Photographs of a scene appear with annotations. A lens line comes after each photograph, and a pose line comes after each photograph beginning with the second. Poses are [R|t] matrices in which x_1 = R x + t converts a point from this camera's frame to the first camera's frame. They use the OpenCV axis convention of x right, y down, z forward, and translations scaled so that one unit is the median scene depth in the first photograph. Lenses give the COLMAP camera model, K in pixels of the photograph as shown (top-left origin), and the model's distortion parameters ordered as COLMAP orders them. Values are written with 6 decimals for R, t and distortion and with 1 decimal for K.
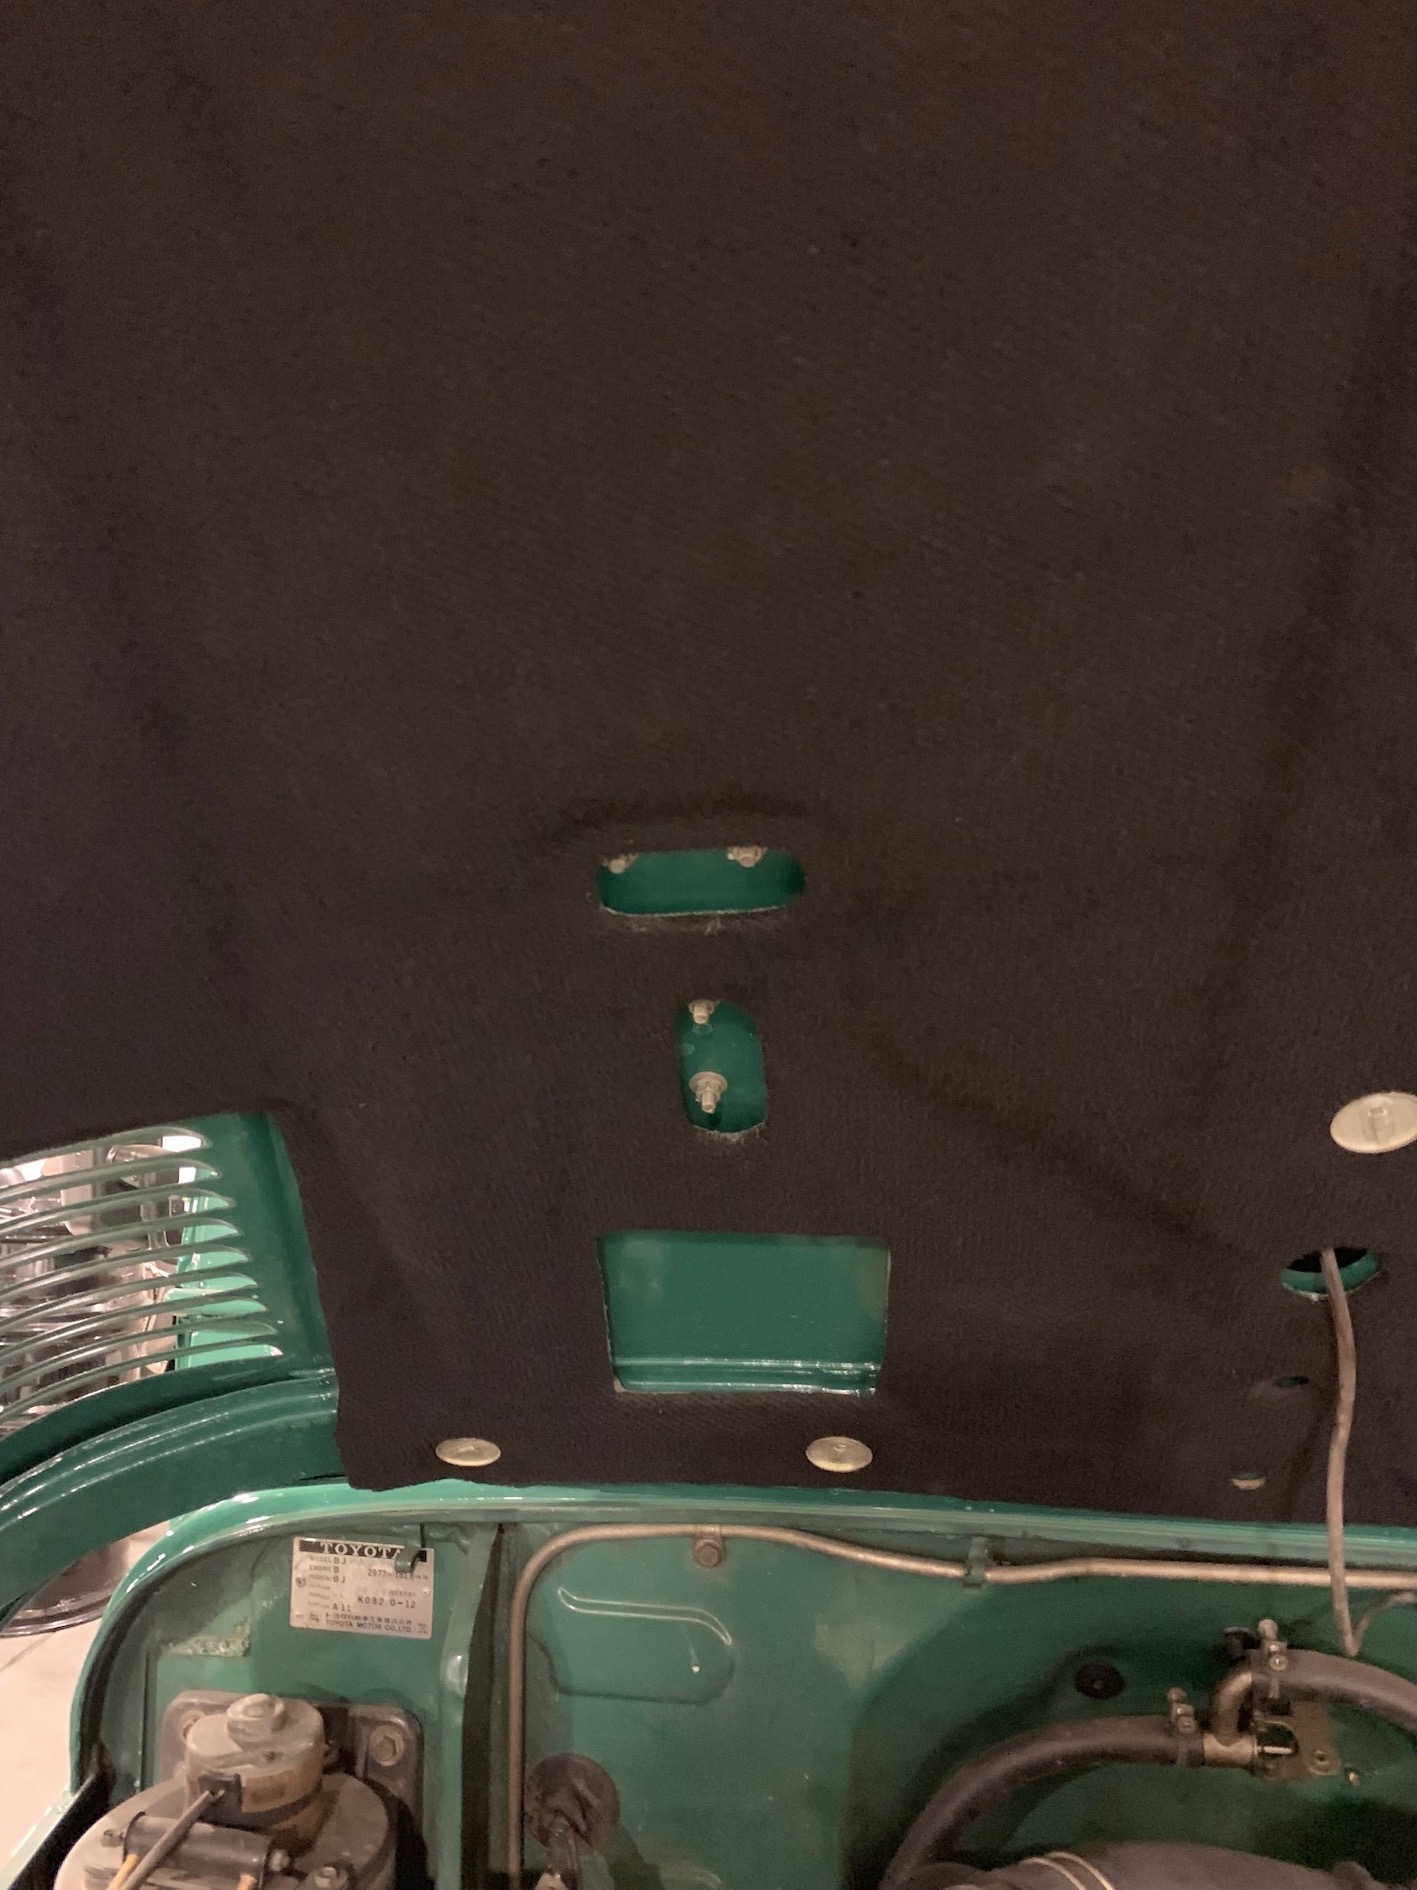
lens RADIAL K [[1443.3, 0, 717.8], [0, 1443.3, 936.9], [0, 0, 1]] dist [0.003882, -0.007497]
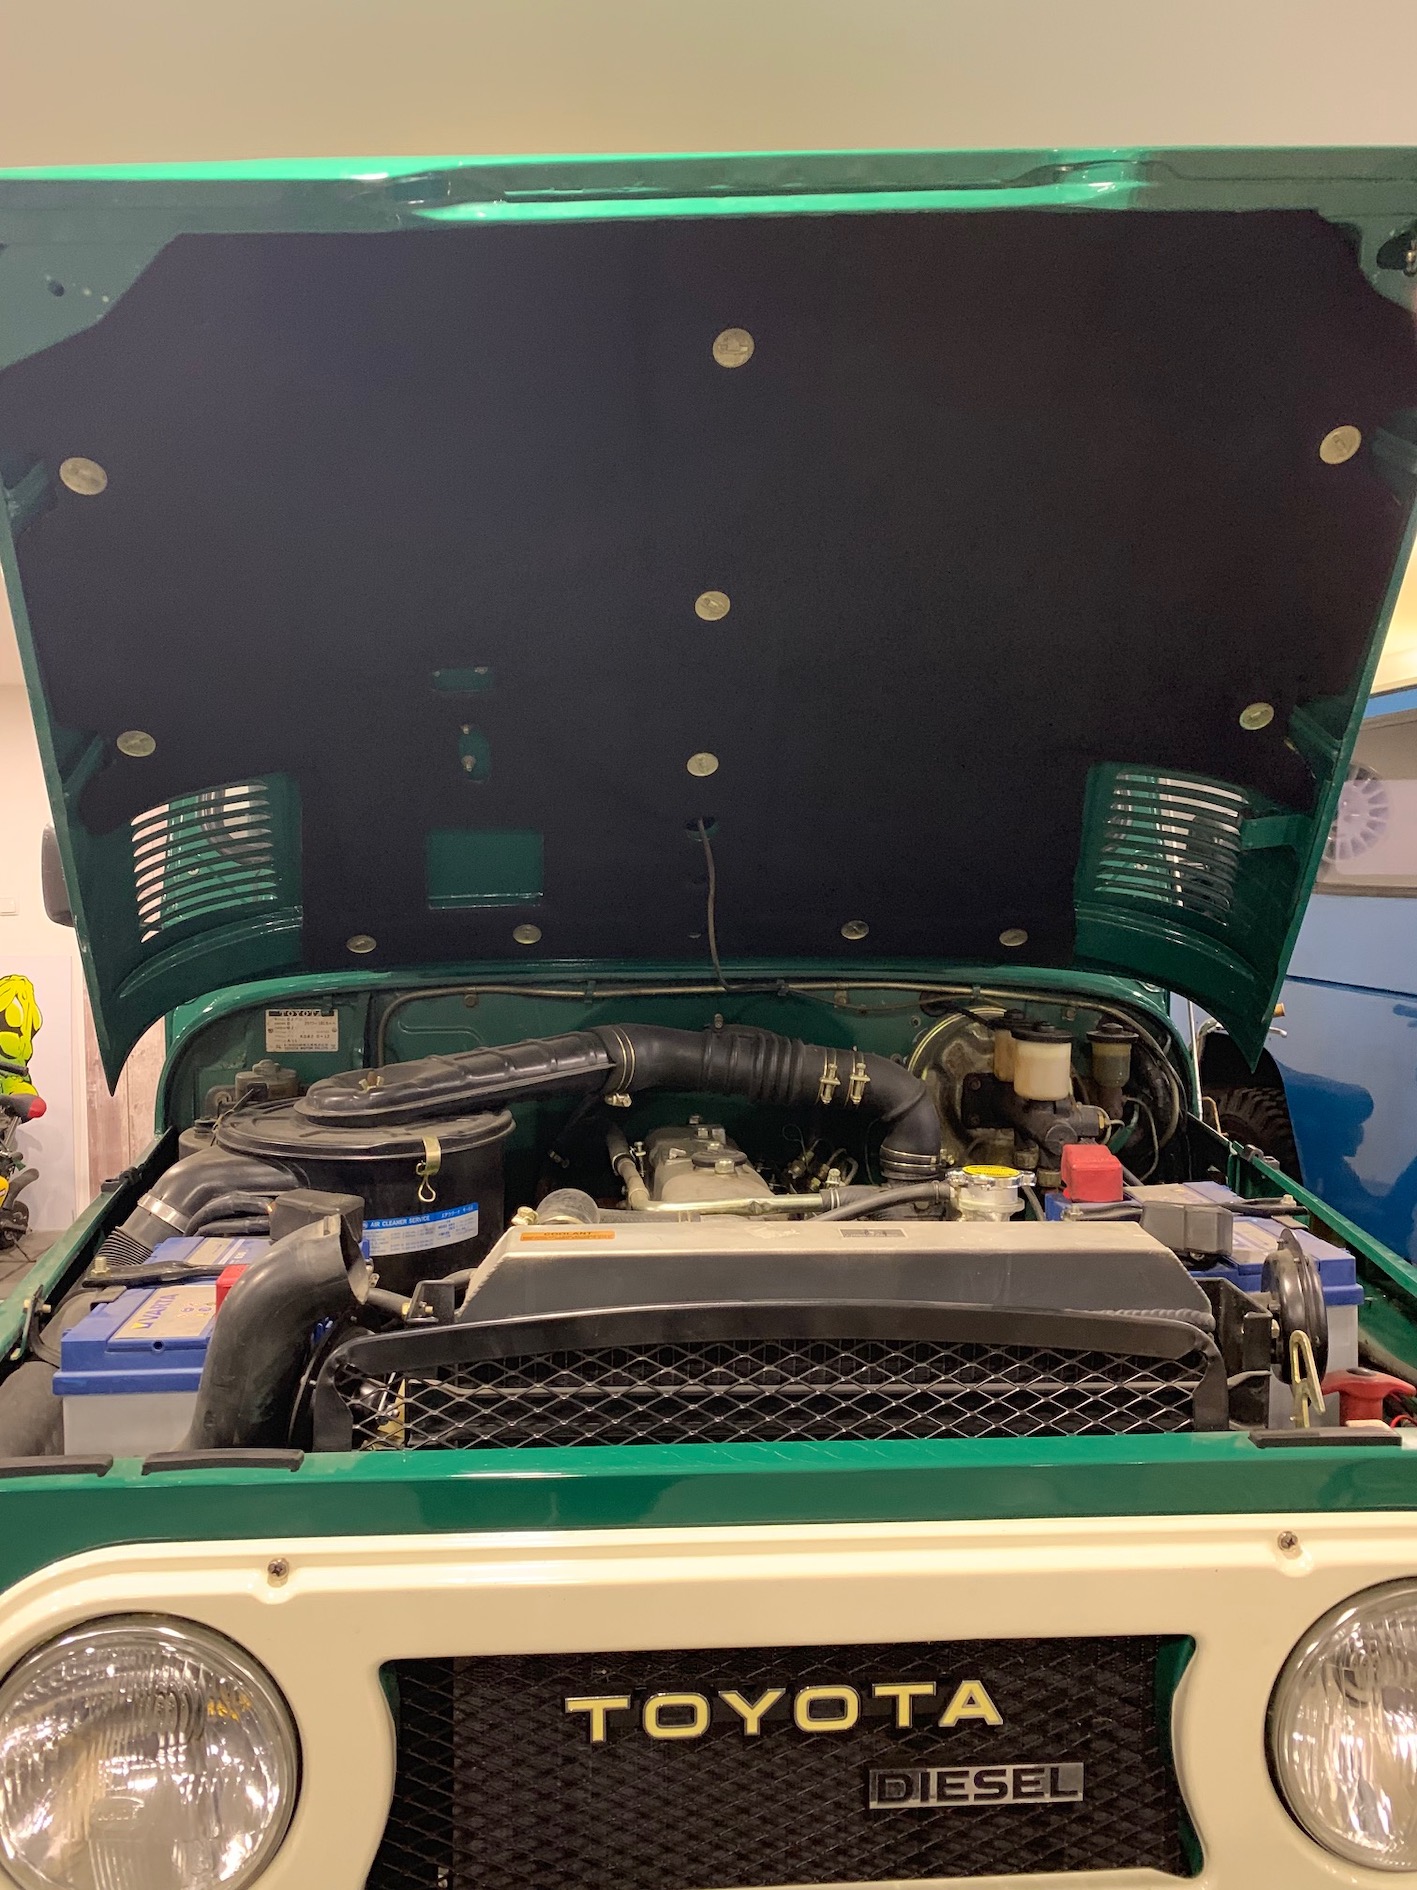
lens RADIAL K [[1443.3, 0, 714.8], [0, 1443.3, 934.2], [0, 0, 1]] dist [0.003882, -0.007497]
pose [[0.982957, -0.029490, 0.181453, -0.036066], [0.009504, 0.993881, 0.110044, 0.091491], [-0.183588, -0.106444, 0.977223, -1.168427]]
